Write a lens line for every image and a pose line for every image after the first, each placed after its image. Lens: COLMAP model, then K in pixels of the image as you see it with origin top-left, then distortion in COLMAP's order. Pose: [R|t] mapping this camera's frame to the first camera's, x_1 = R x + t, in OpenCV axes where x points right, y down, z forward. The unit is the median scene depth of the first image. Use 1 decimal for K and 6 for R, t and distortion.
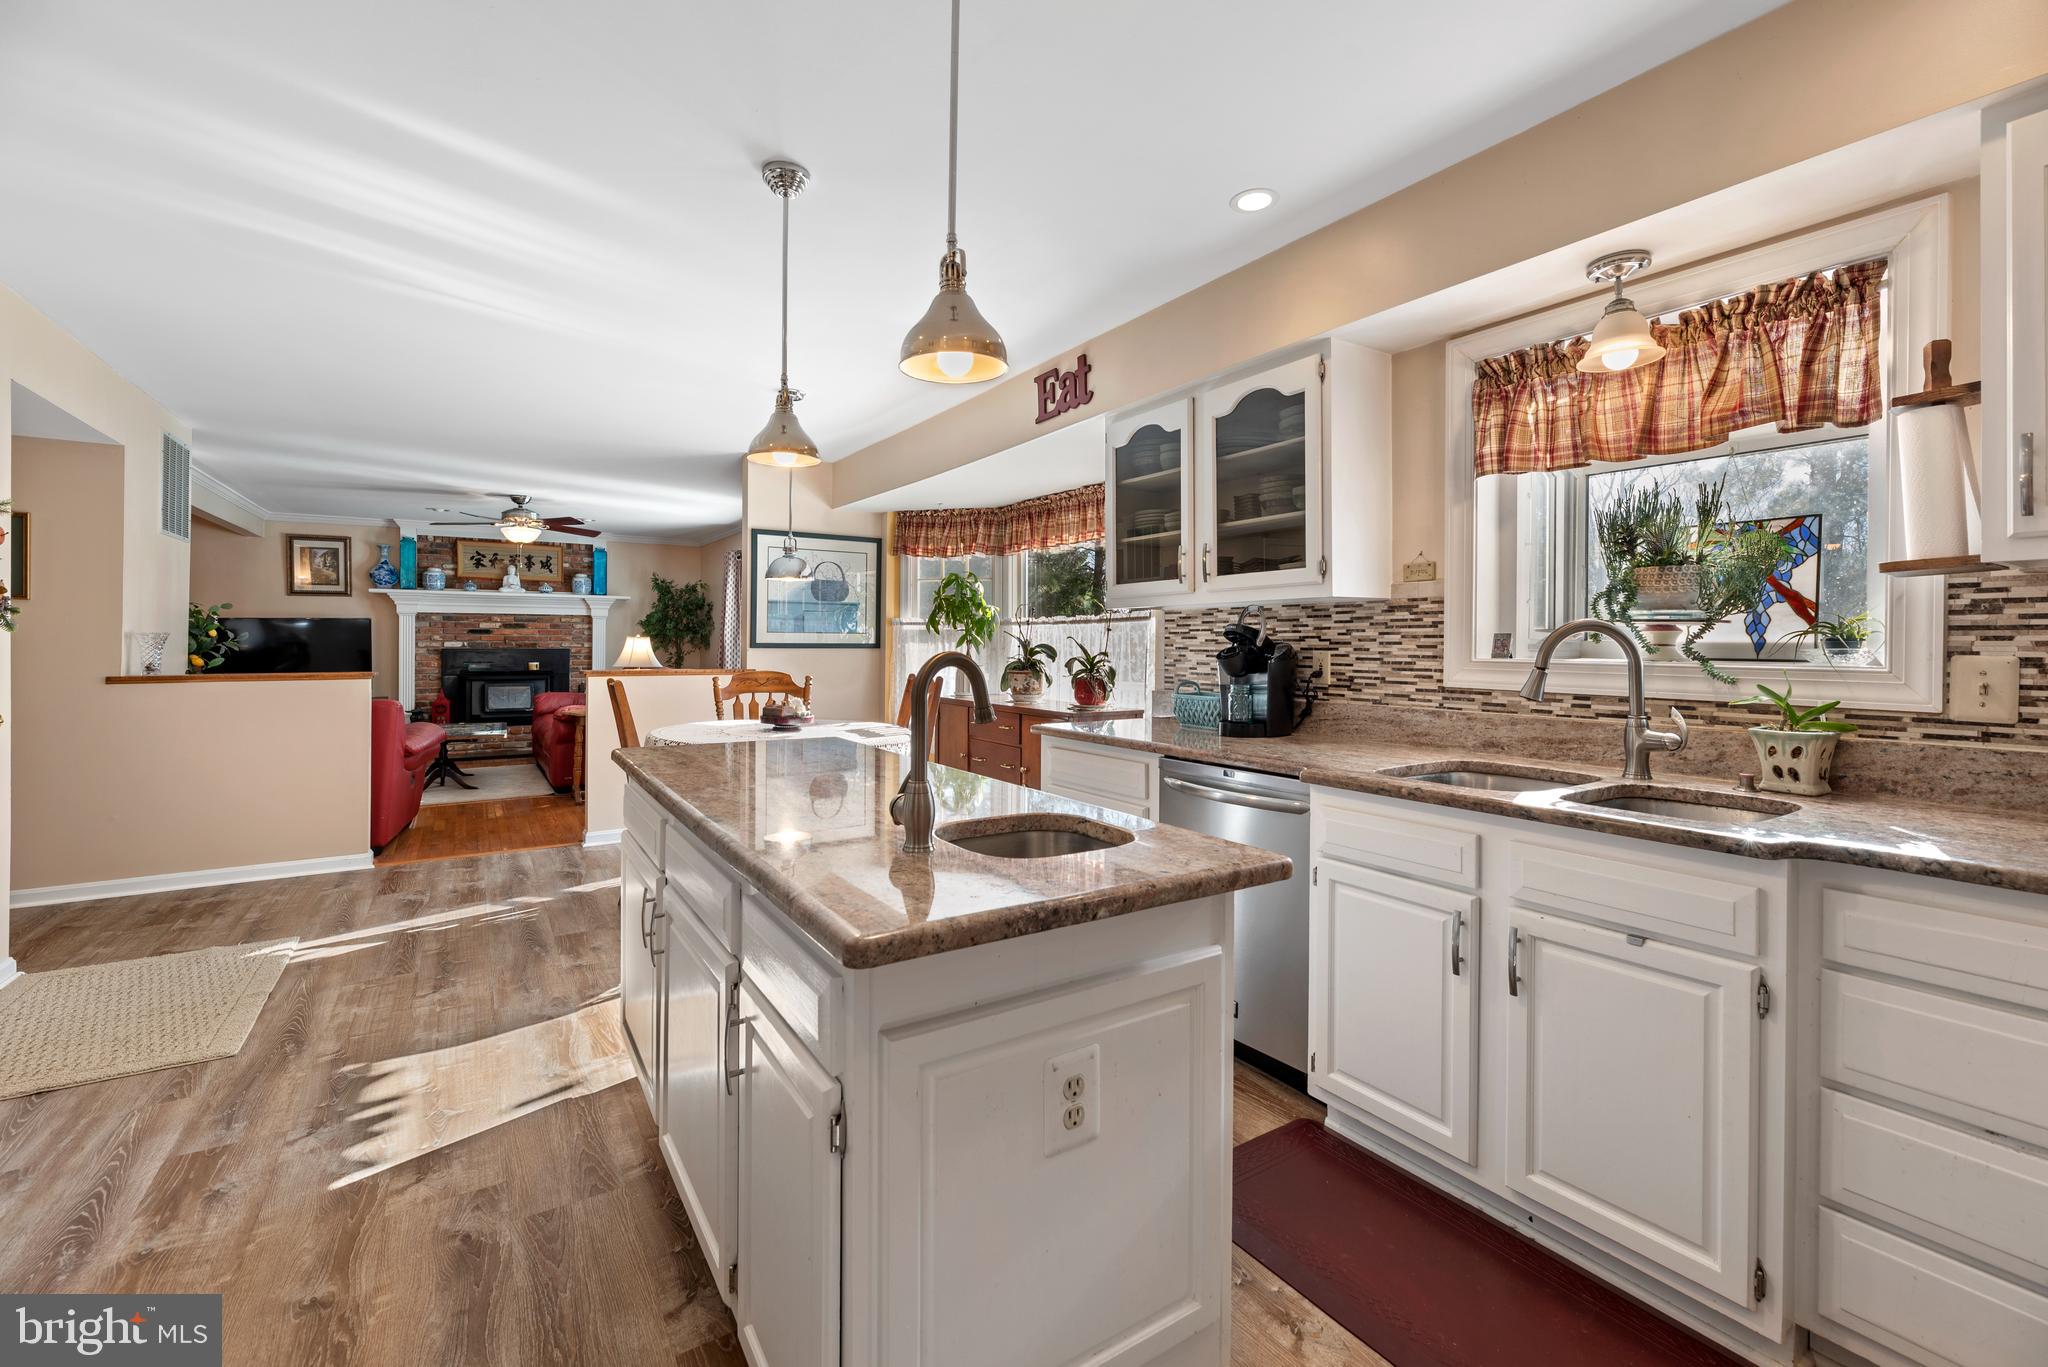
lens RADIAL K [[859.2, 0, 1022.9], [0, 859.2, 649.9], [0, 0, 1]] dist [0.000022, -0.000064]
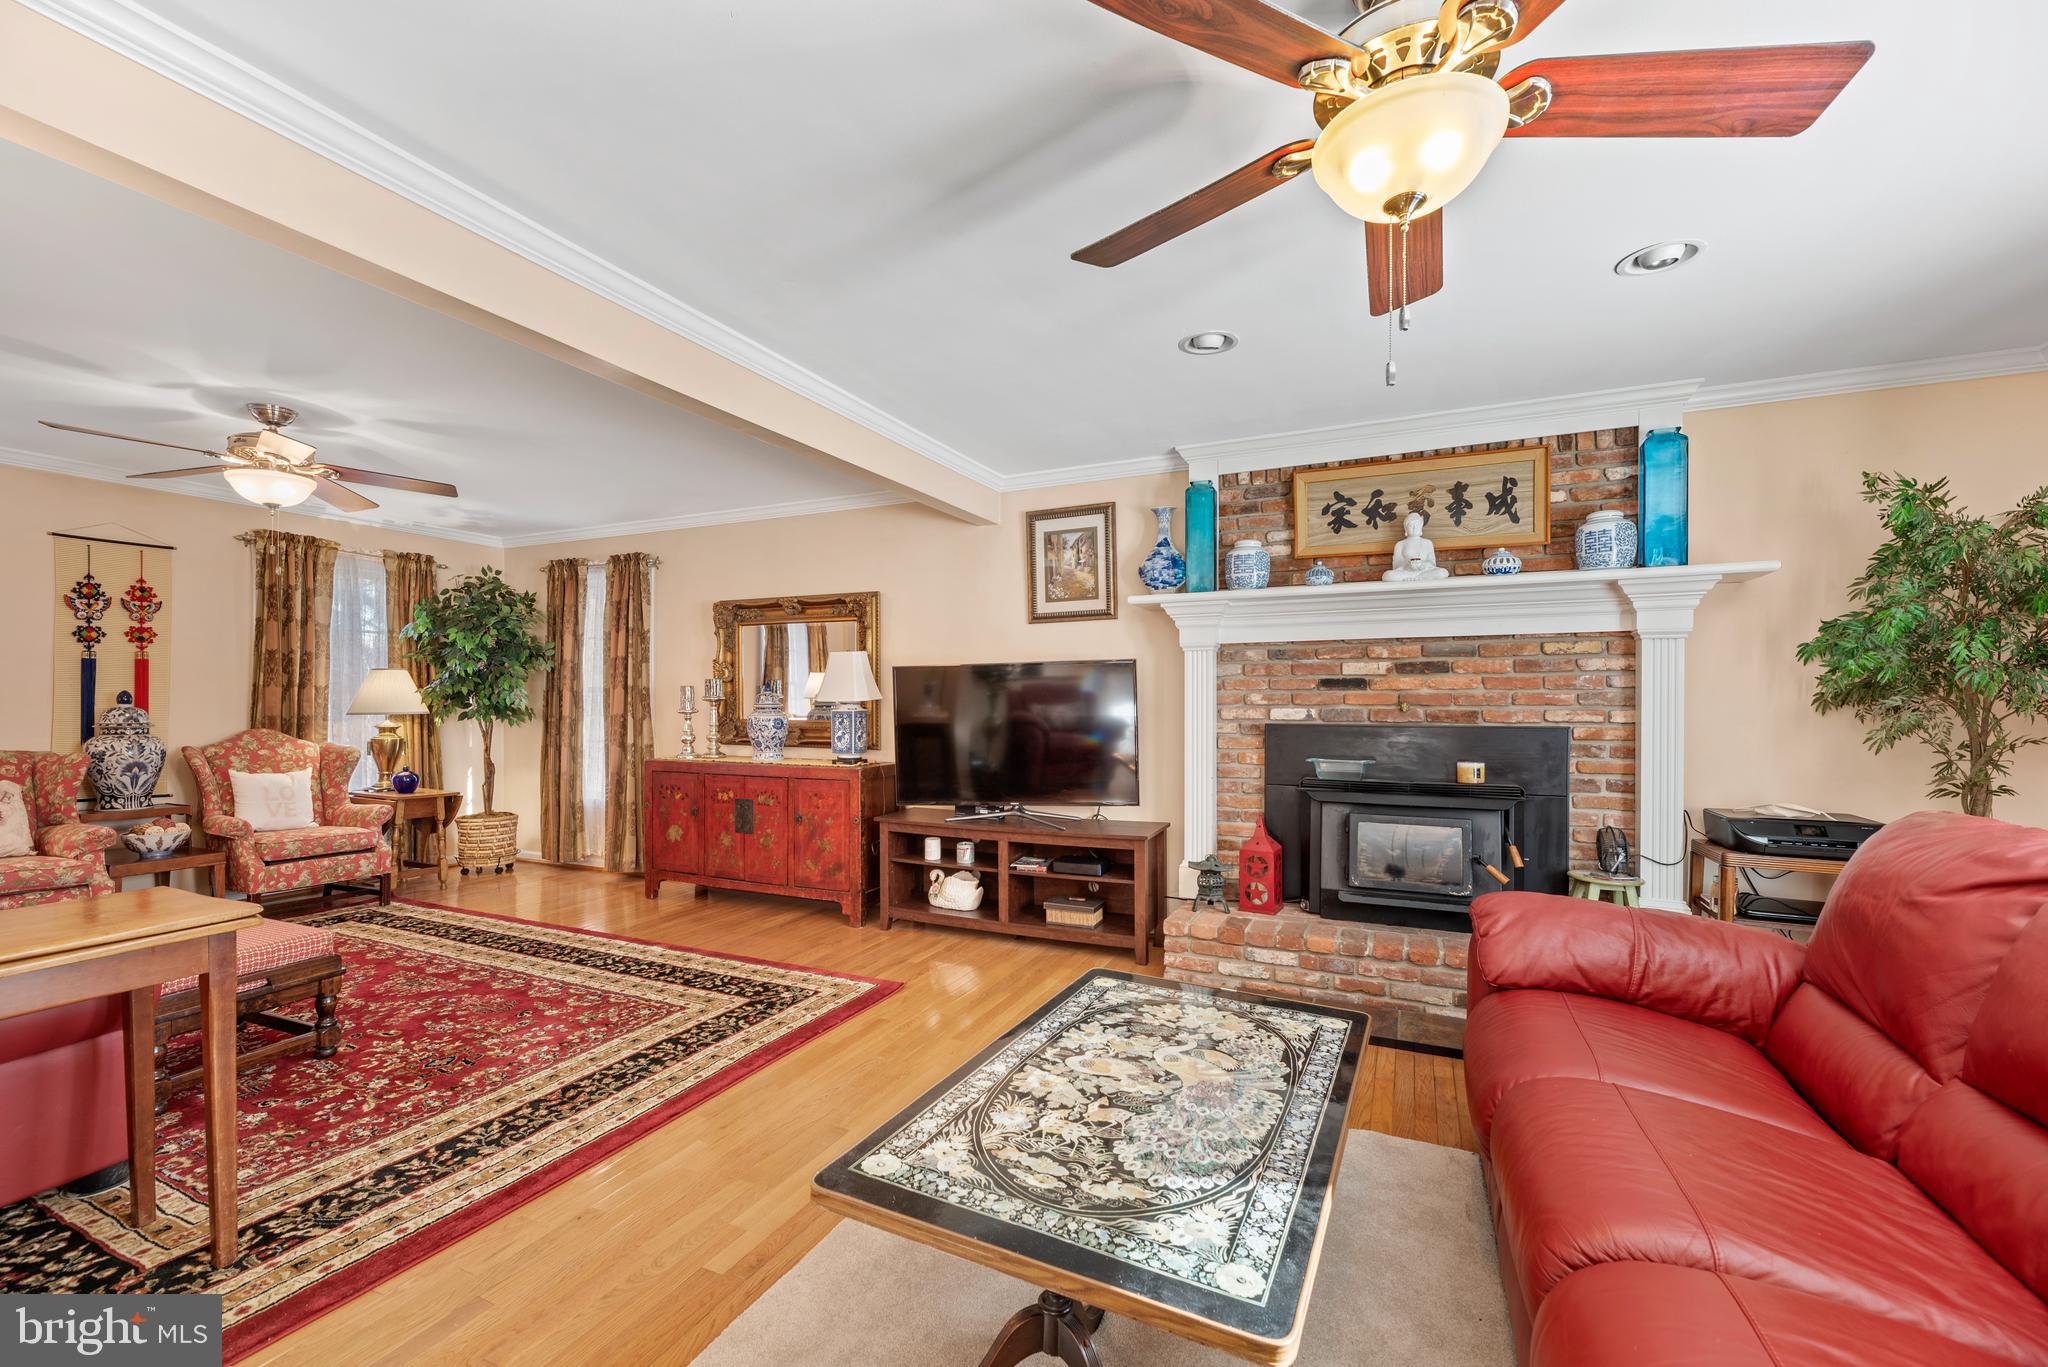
lens RADIAL K [[850.4, 0, 1012.2], [0, 850.4, 698.5], [0, 0, 1]] dist [0.000697, 0.000067]
pose [[0.528605, -0.009833, -0.848811, -0.998525], [-0.005711, 0.999869, -0.015140, -0.018572], [0.848849, 0.012850, 0.528479, 1.759046]]
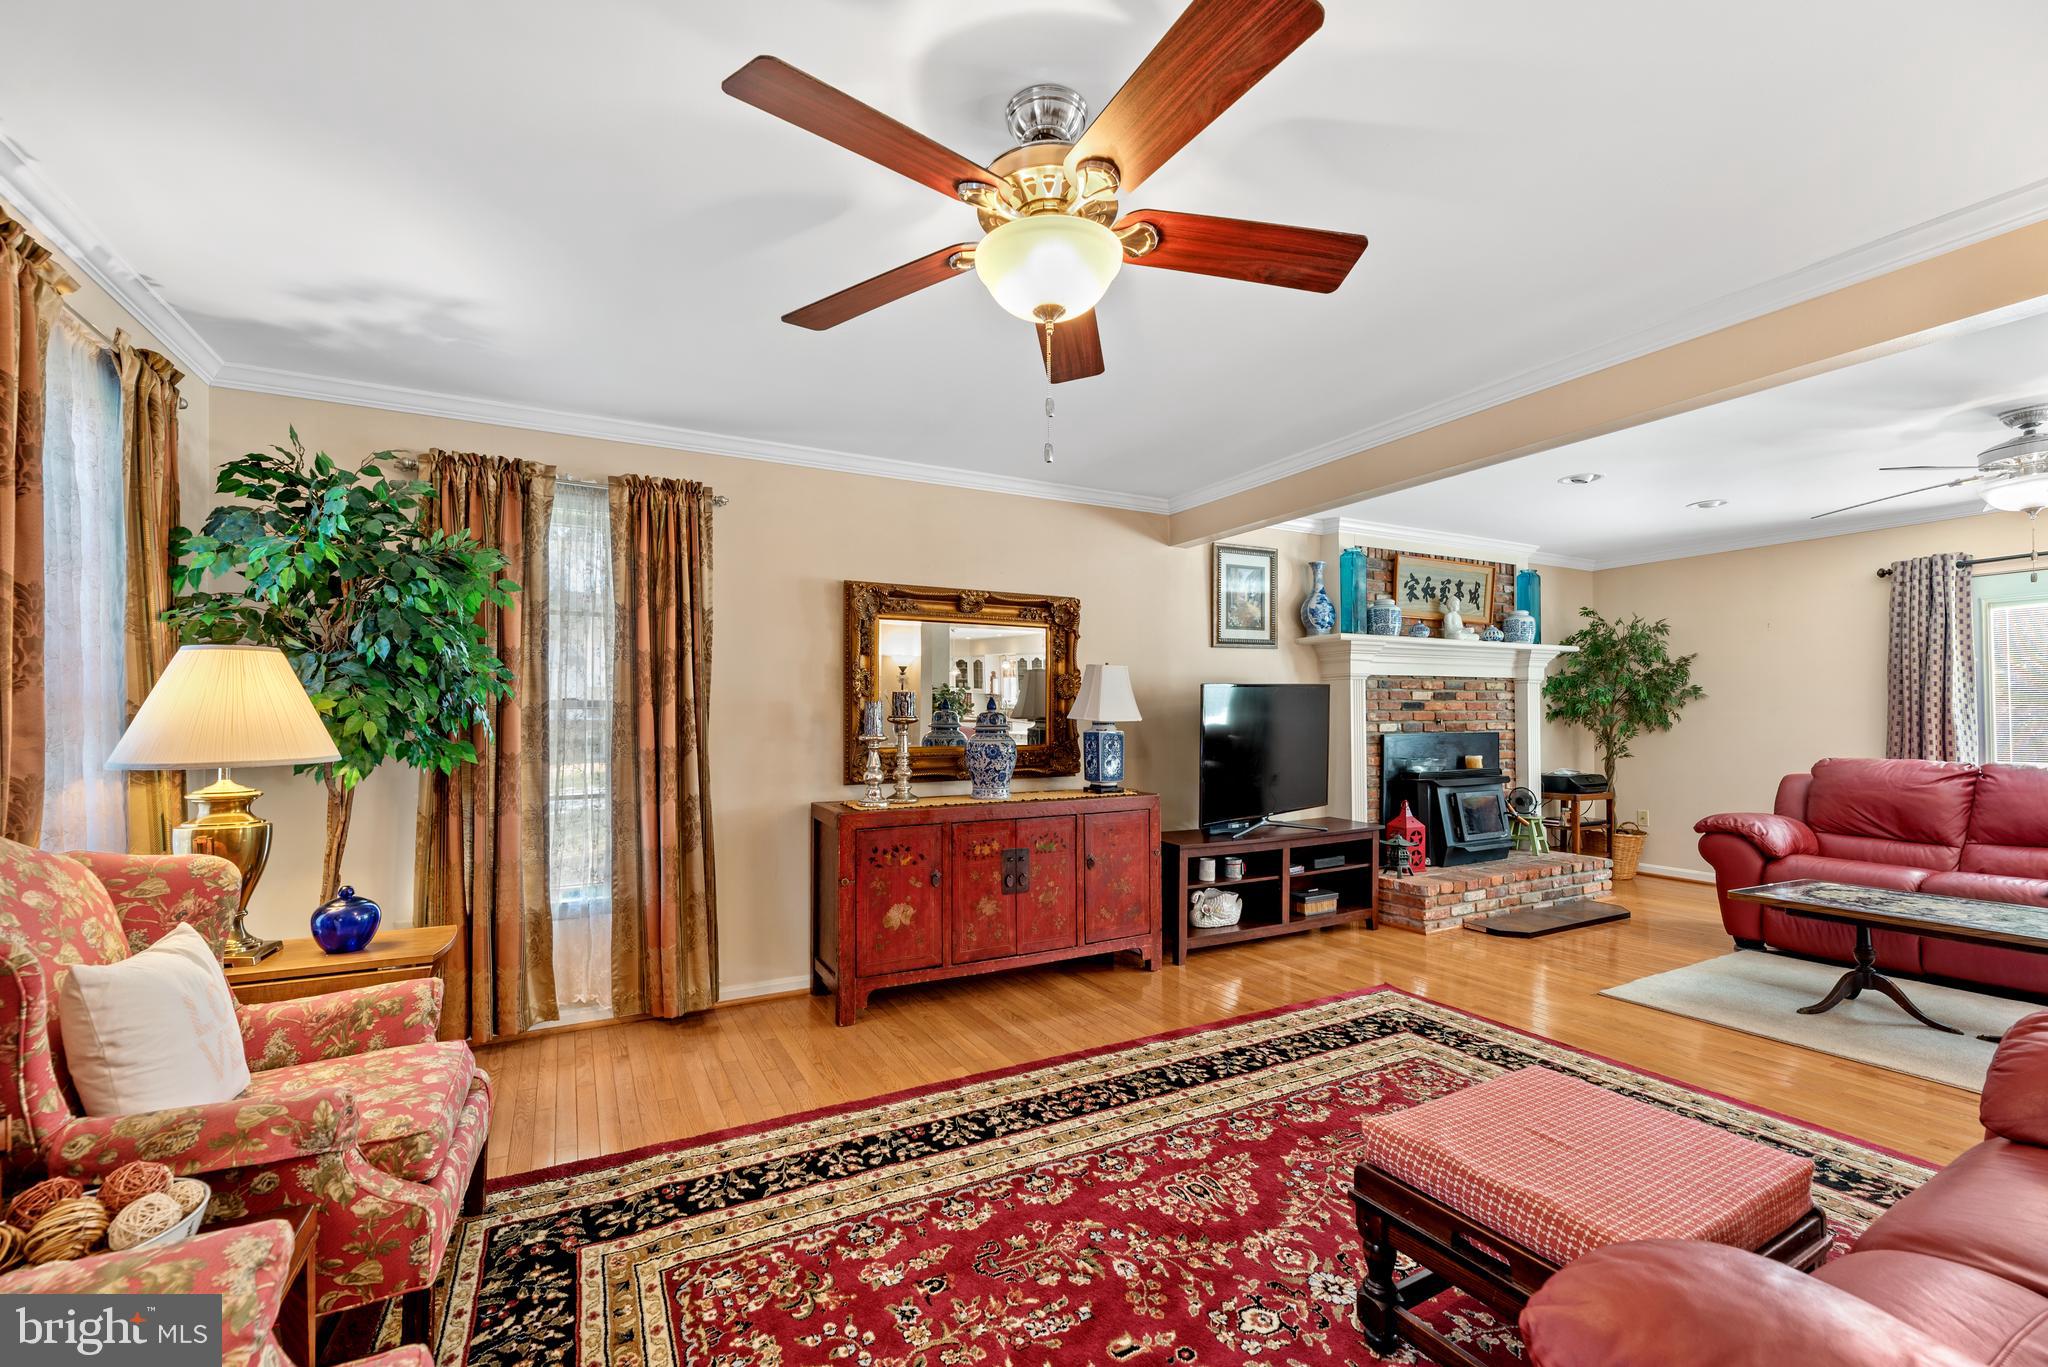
lens RADIAL K [[839.0, 0, 1008.3], [0, 839.0, 701.7], [0, 0, 1]] dist [0.001134, -0.000200]
pose [[0.995477, -0.015334, -0.093757, -2.352828], [0.012414, 0.999422, -0.031647, -0.024588], [0.094188, 0.030340, 0.995092, 1.046411]]
